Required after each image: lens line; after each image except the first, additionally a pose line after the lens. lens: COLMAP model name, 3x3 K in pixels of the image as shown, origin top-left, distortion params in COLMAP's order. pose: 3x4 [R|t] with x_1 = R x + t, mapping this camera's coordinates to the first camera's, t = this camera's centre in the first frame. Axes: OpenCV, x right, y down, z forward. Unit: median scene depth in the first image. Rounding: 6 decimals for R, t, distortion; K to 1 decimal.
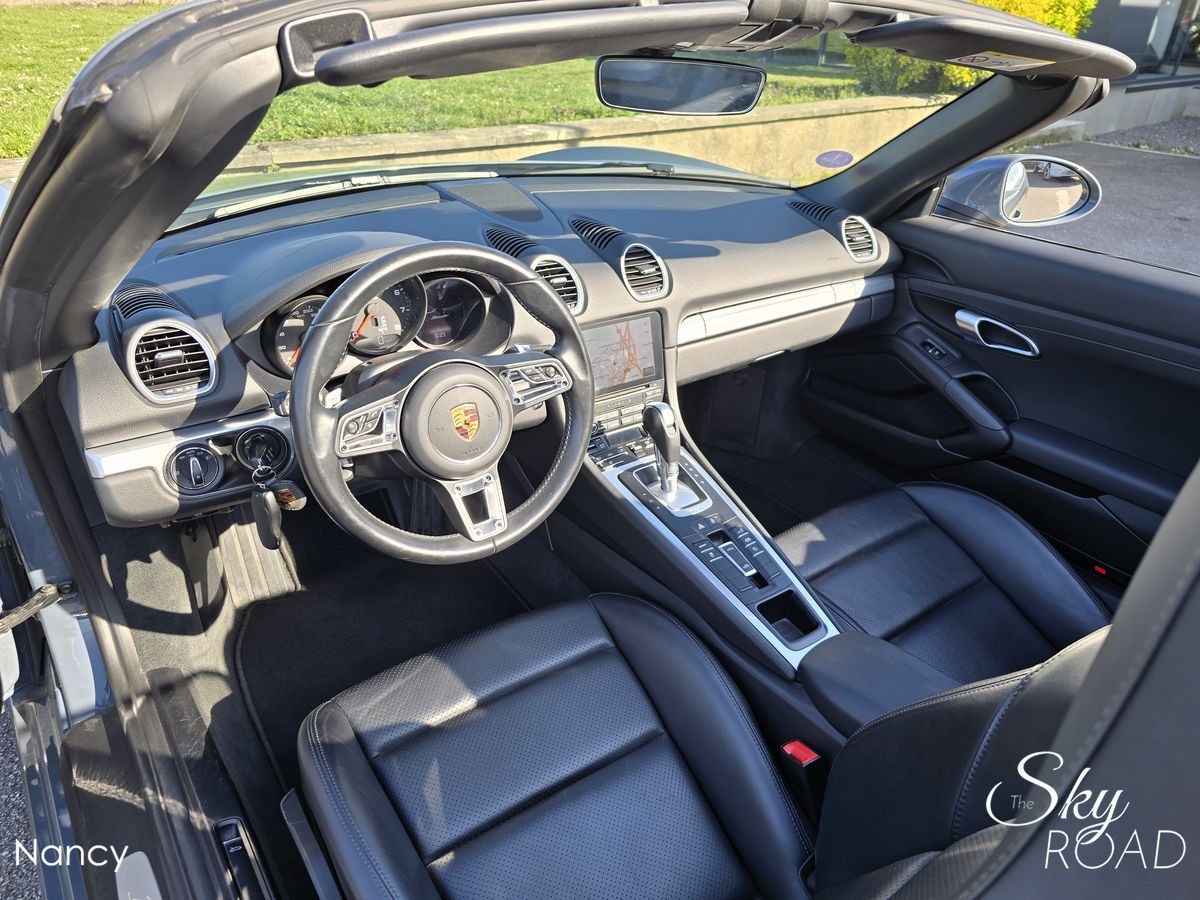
lens RADIAL K [[803.2, 0, 607.1], [0, 803.2, 456.9], [0, 0, 1]] dist [0.055089, -0.047457]
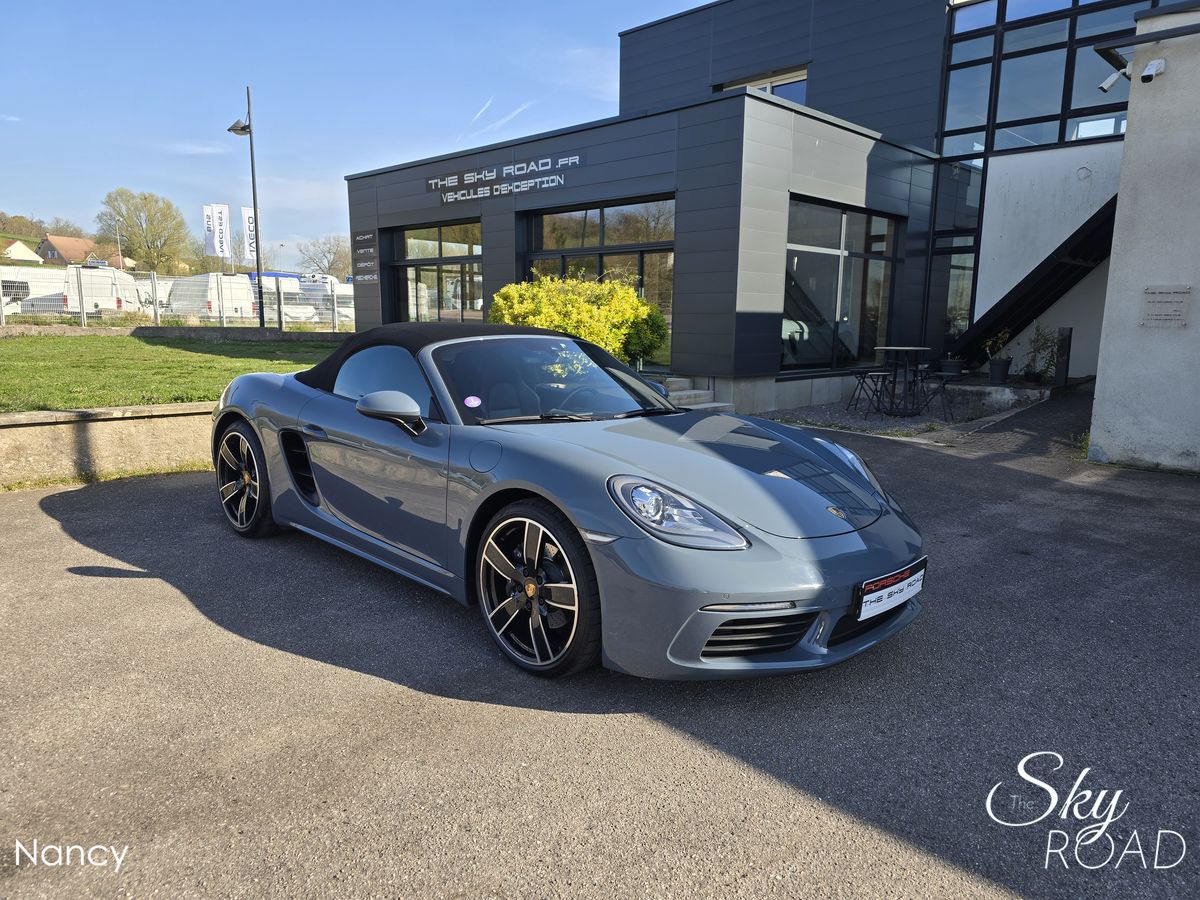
lens RADIAL K [[803.2, 0, 607.1], [0, 803.2, 456.9], [0, 0, 1]] dist [0.055089, -0.047457]
pose [[0.997160, -0.027772, 0.070008, 1.935973], [0.049799, 0.940461, -0.336234, 0.461671], [-0.056502, 0.338766, 0.939173, -0.781902]]
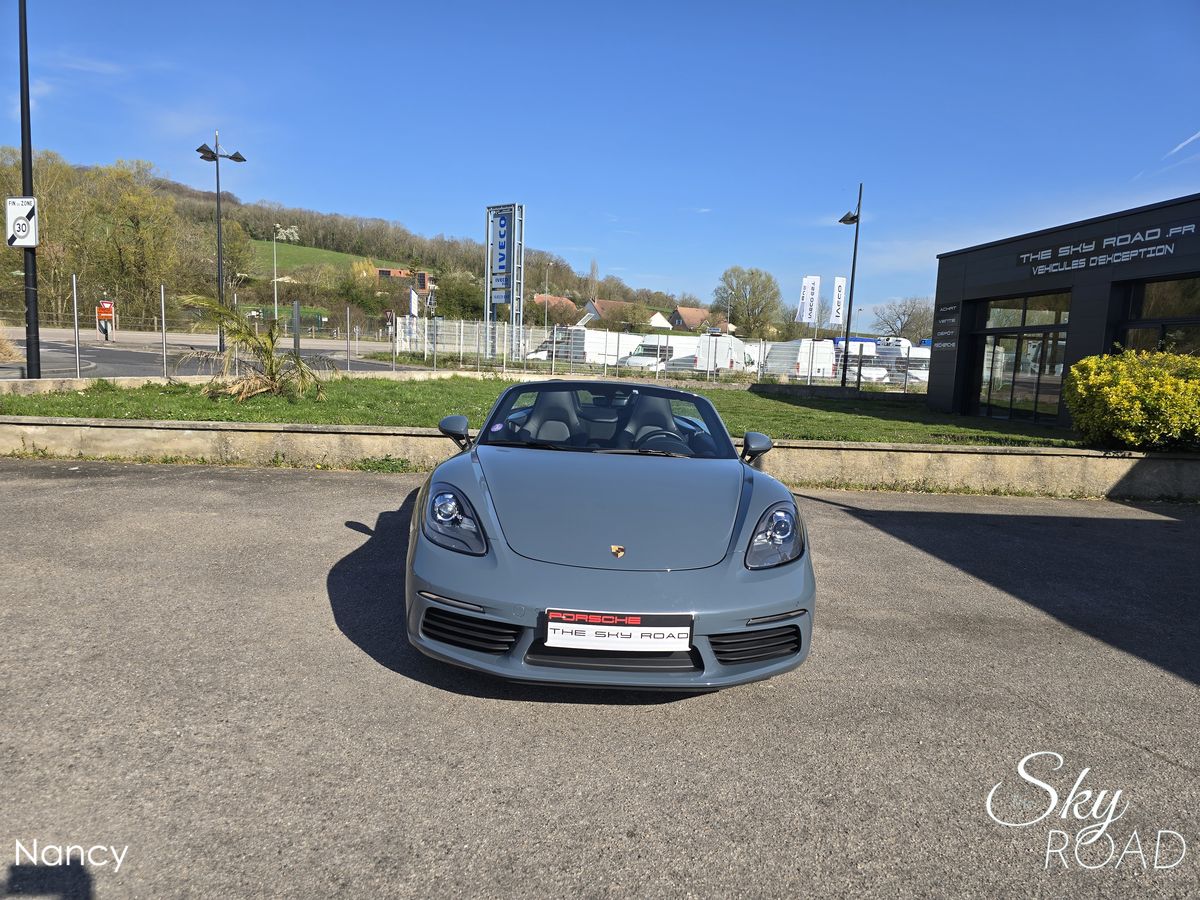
lens RADIAL K [[797.4, 0, 606.5], [0, 797.4, 465.5], [0, 0, 1]] dist [0.061621, -0.054135]
pose [[0.828425, 0.077369, -0.554730, 2.143972], [-0.292063, 0.904774, -0.309973, 1.174989], [0.477923, 0.418806, 0.772134, -2.122157]]
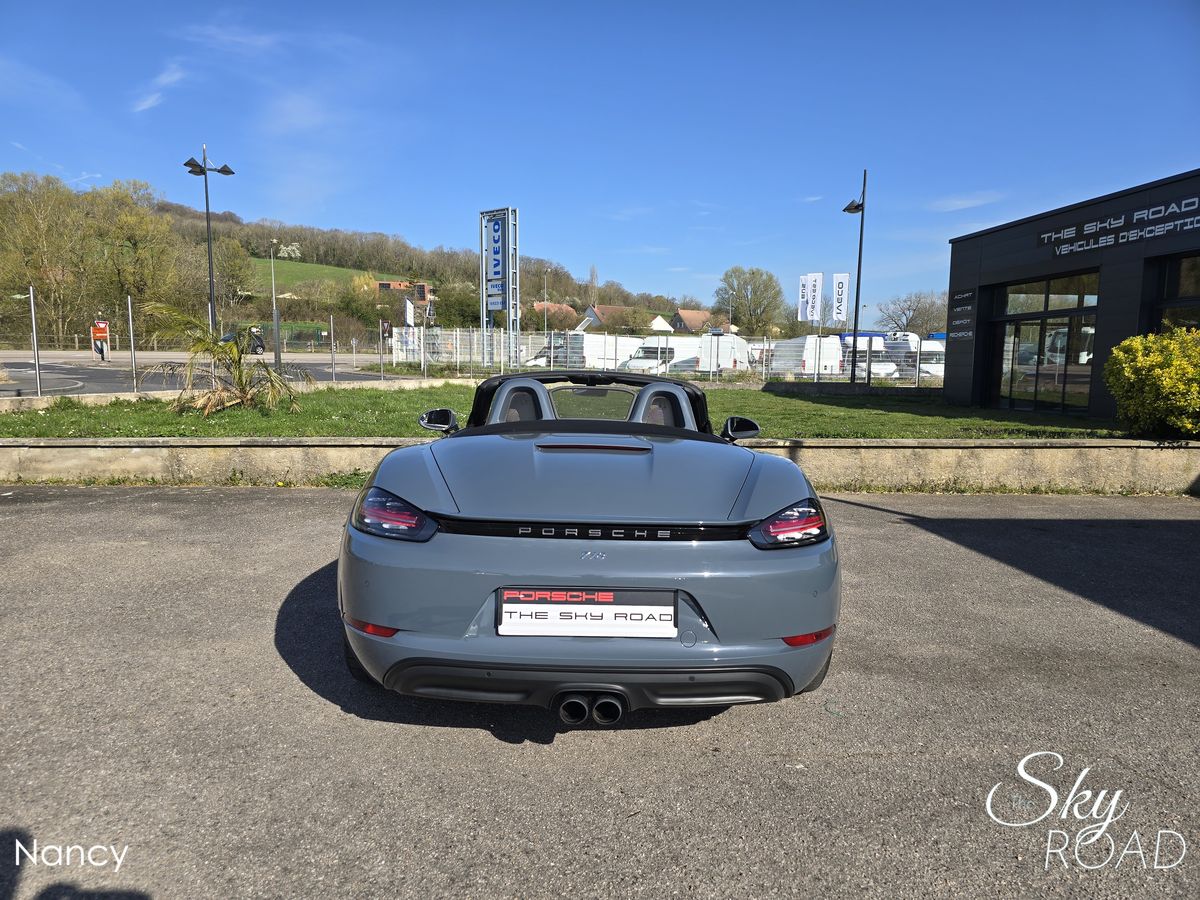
lens RADIAL K [[799.5, 0, 591.9], [0, 799.5, 467.9], [0, 0, 1]] dist [0.055148, -0.045761]
pose [[0.816149, 0.050814, -0.575602, 1.897097], [-0.273465, 0.911479, -0.307282, 0.961272], [0.509035, 0.408195, 0.757799, -1.637691]]
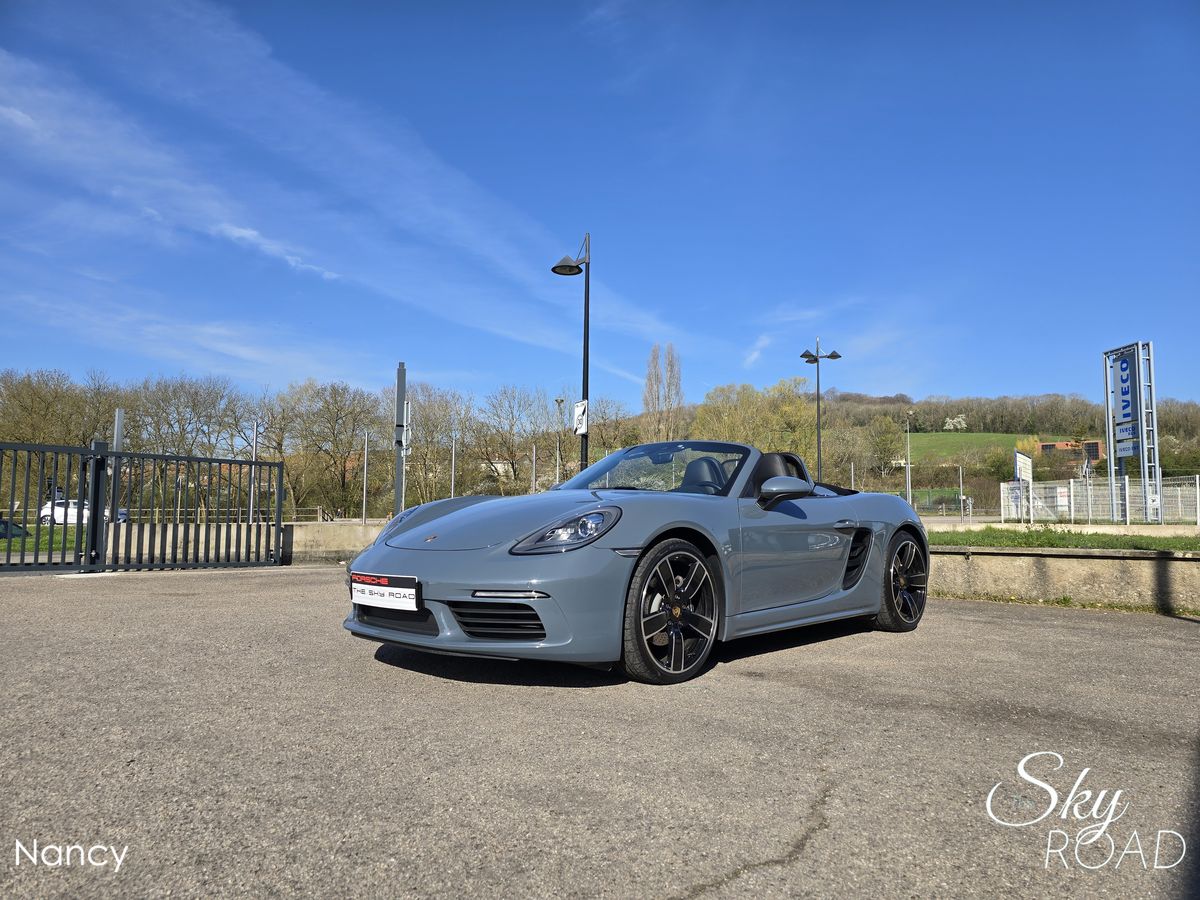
lens RADIAL K [[795.9, 0, 609.0], [0, 795.9, 468.1], [0, 0, 1]] dist [0.069818, -0.061958]
pose [[0.188400, -0.106494, -0.976301, 3.638521], [-0.485366, 0.854116, -0.186829, 0.732036], [0.853771, 0.509062, 0.109227, -0.315860]]
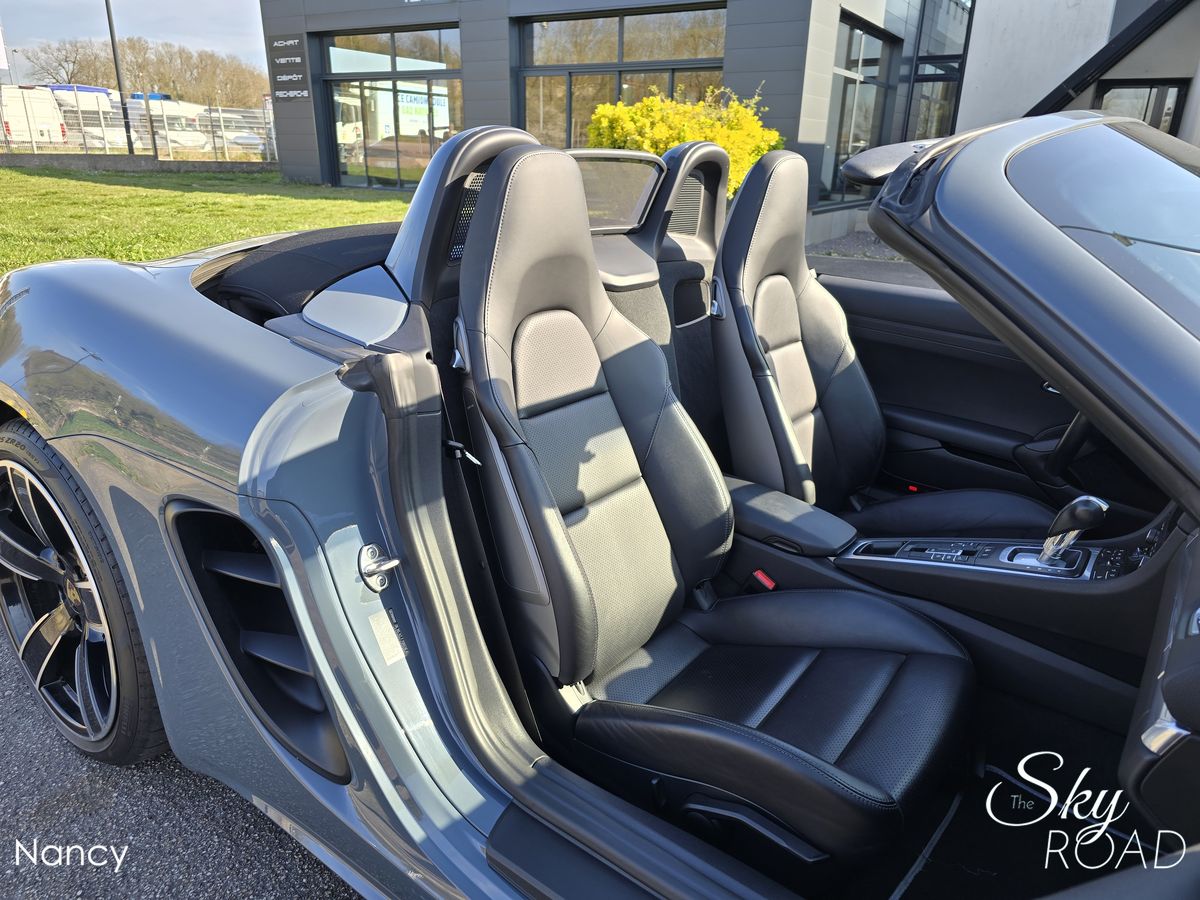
lens RADIAL K [[809.7, 0, 600.0], [0, 809.7, 450.0], [0, 0, 1]] dist [0.042460, -0.036998]
pose [[0.956674, -0.109752, 0.269682, -0.345023], [0.150921, 0.979014, -0.136950, 0.186243], [-0.248992, 0.171717, 0.953161, -0.305261]]
